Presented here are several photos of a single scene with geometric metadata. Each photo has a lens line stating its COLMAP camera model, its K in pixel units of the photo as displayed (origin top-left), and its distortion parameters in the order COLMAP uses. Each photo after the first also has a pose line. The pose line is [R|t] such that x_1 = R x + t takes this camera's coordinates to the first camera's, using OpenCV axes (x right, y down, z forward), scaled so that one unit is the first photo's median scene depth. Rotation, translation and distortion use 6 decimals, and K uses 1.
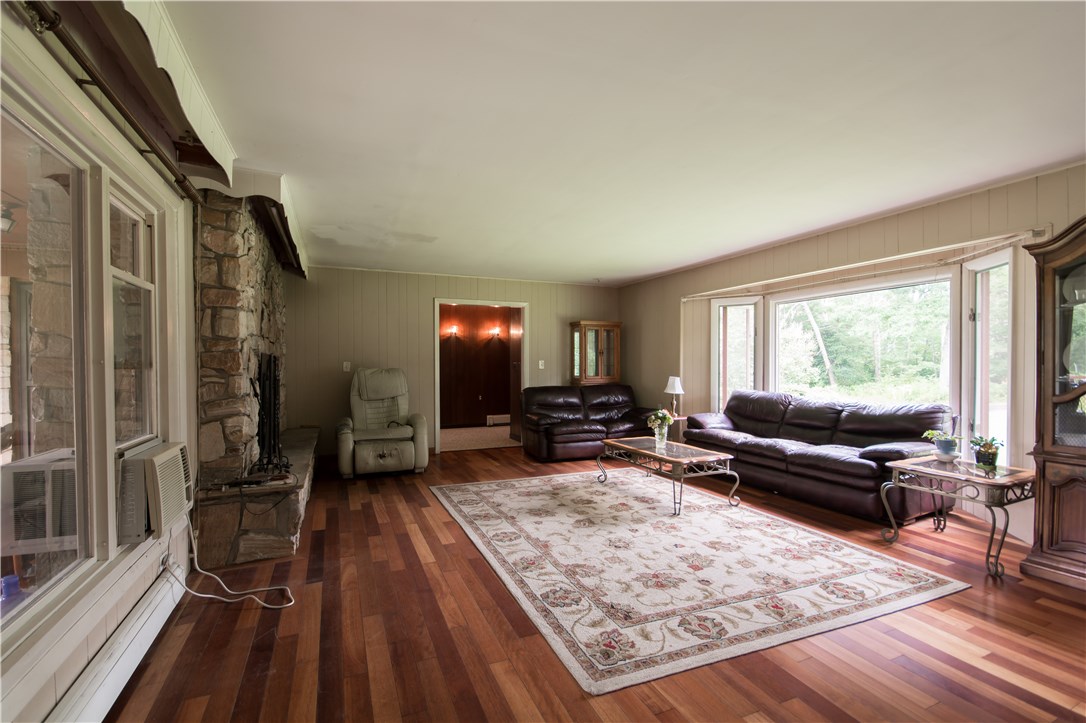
lens RADIAL K [[487.5, 0, 532.8], [0, 487.5, 371.0], [0, 0, 1]] dist [0.003614, -0.006160]
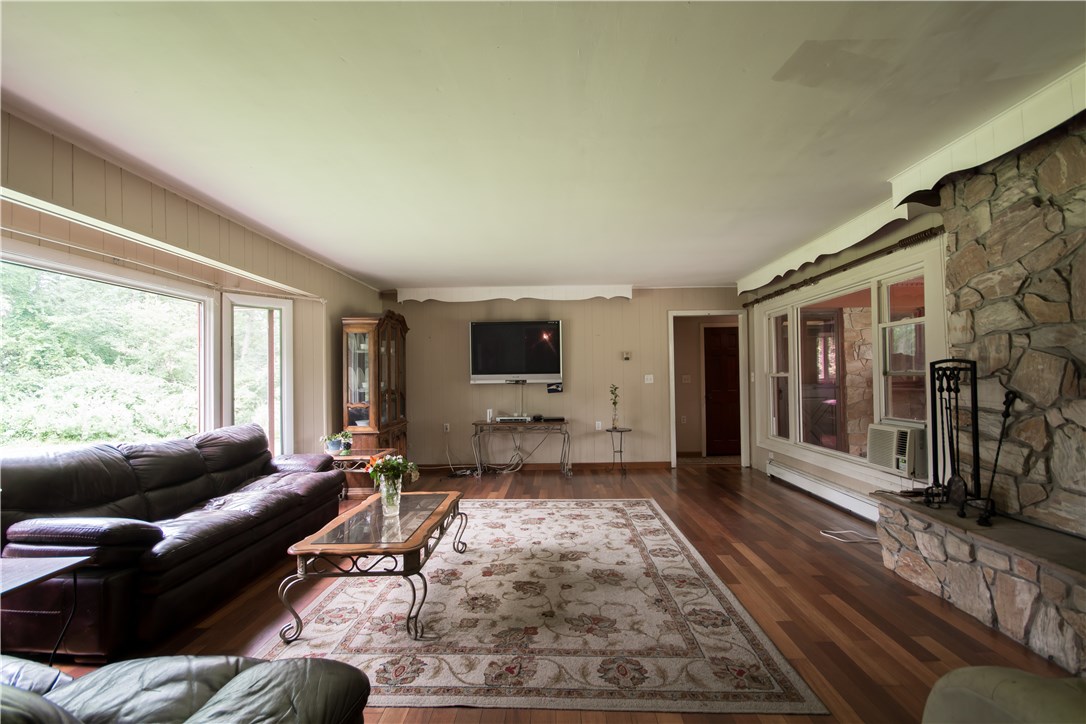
lens RADIAL K [[487.5, 0, 547.8], [0, 487.5, 364.1], [0, 0, 1]] dist [0.003614, -0.006160]
pose [[-0.917132, 0.030211, 0.397437, -0.223186], [0.025336, 0.999526, -0.017512, -0.028674], [-0.397777, -0.005992, -0.917462, 1.843141]]
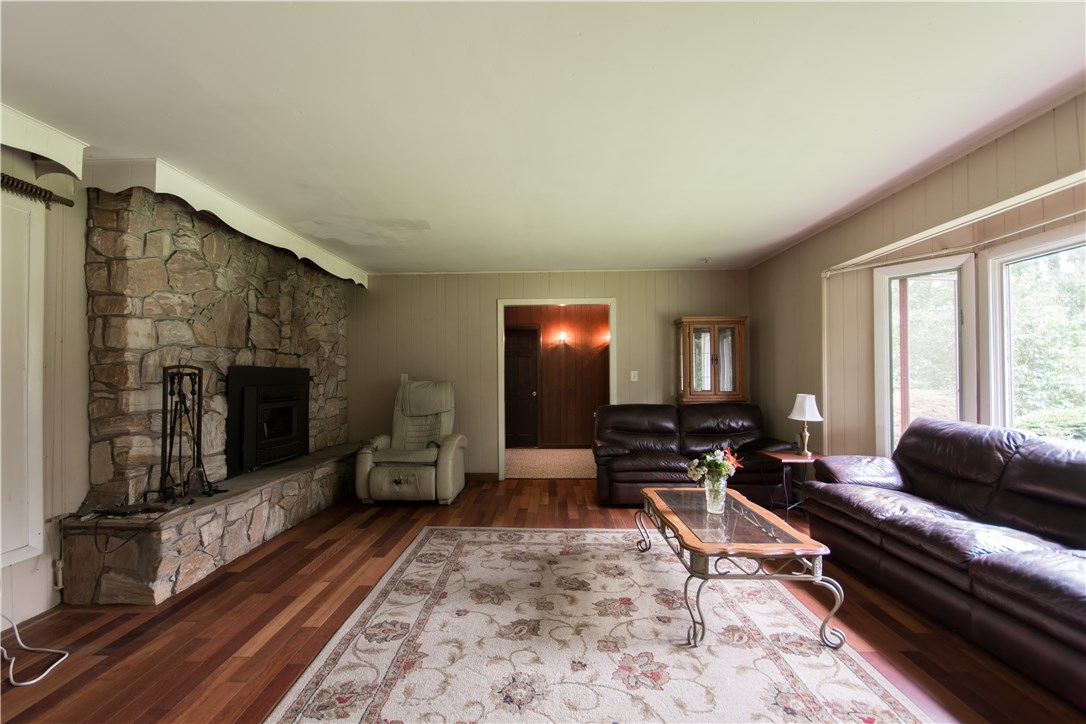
lens RADIAL K [[487.5, 0, 527.6], [0, 487.5, 374.3], [0, 0, 1]] dist [0.003614, -0.006160]
pose [[0.904737, -0.004829, -0.425943, 0.380154], [-0.001975, 0.999877, -0.015530, -0.006939], [0.425966, 0.014892, 0.904616, 0.427356]]
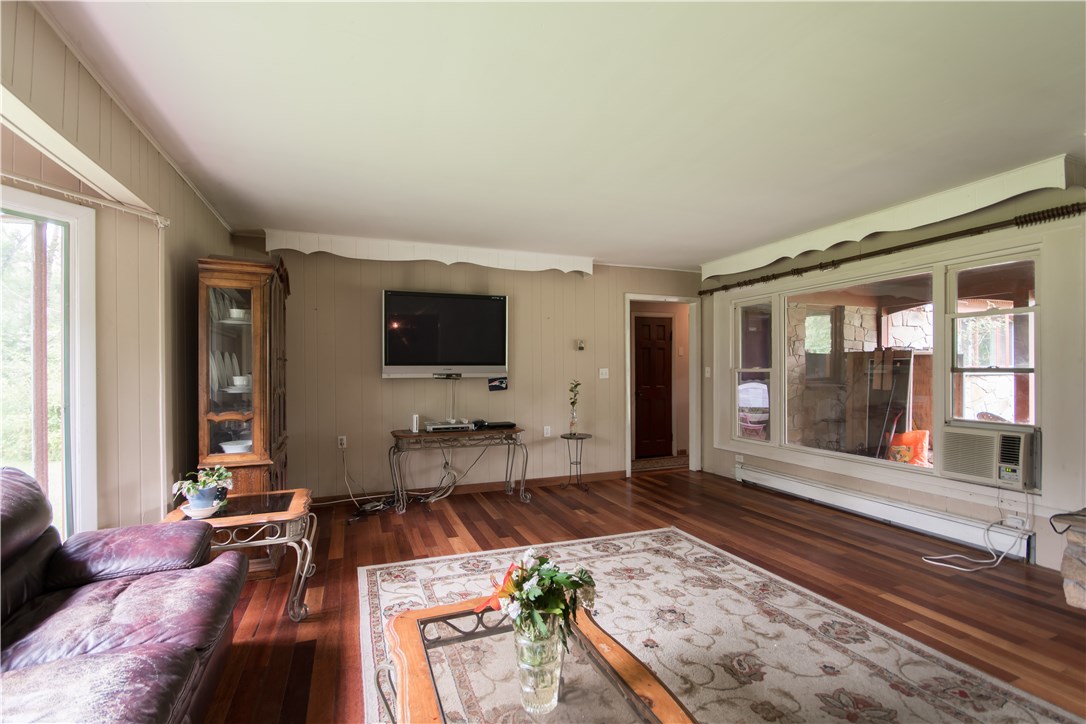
lens RADIAL K [[487.5, 0, 538.2], [0, 487.5, 360.8], [0, 0, 1]] dist [0.003614, -0.006160]
pose [[-0.999380, 0.010441, 0.033617, 0.309317], [0.010296, 0.999937, -0.004479, -0.029345], [-0.033662, -0.004130, -0.999425, 1.546638]]
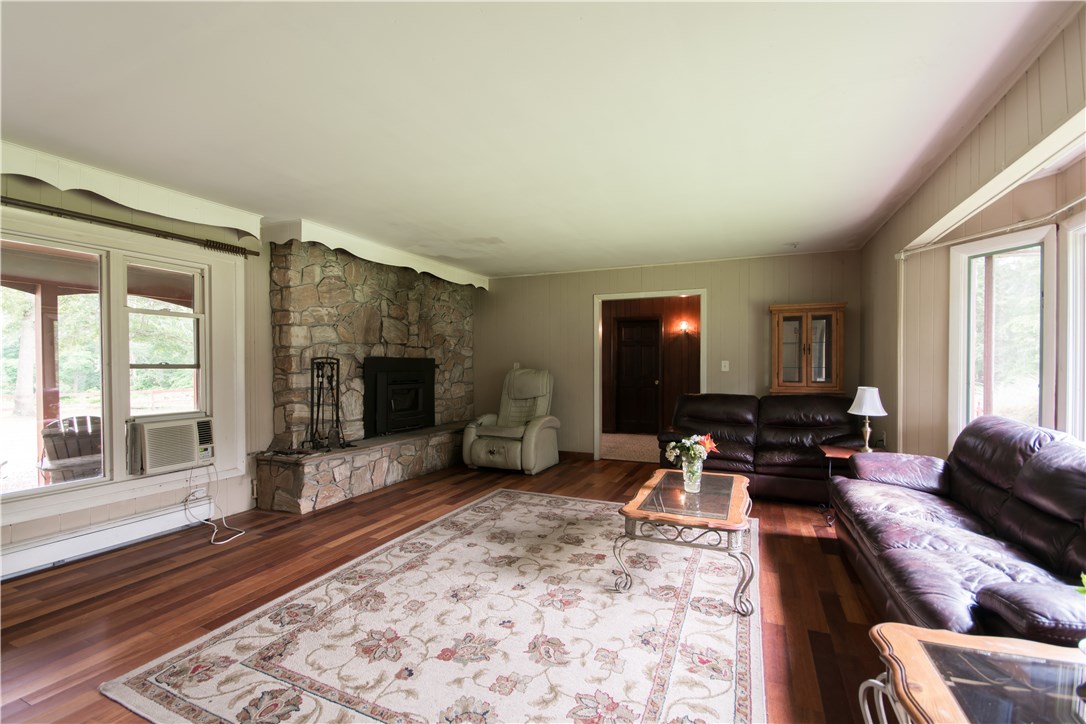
lens RADIAL K [[487.5, 0, 538.4], [0, 487.5, 375.8], [0, 0, 1]] dist [0.003614, -0.006160]
pose [[0.688471, 0.018360, -0.725031, 0.731976], [-0.010827, 0.999828, 0.015038, -0.011521], [0.725183, -0.002503, 0.688552, 0.478205]]
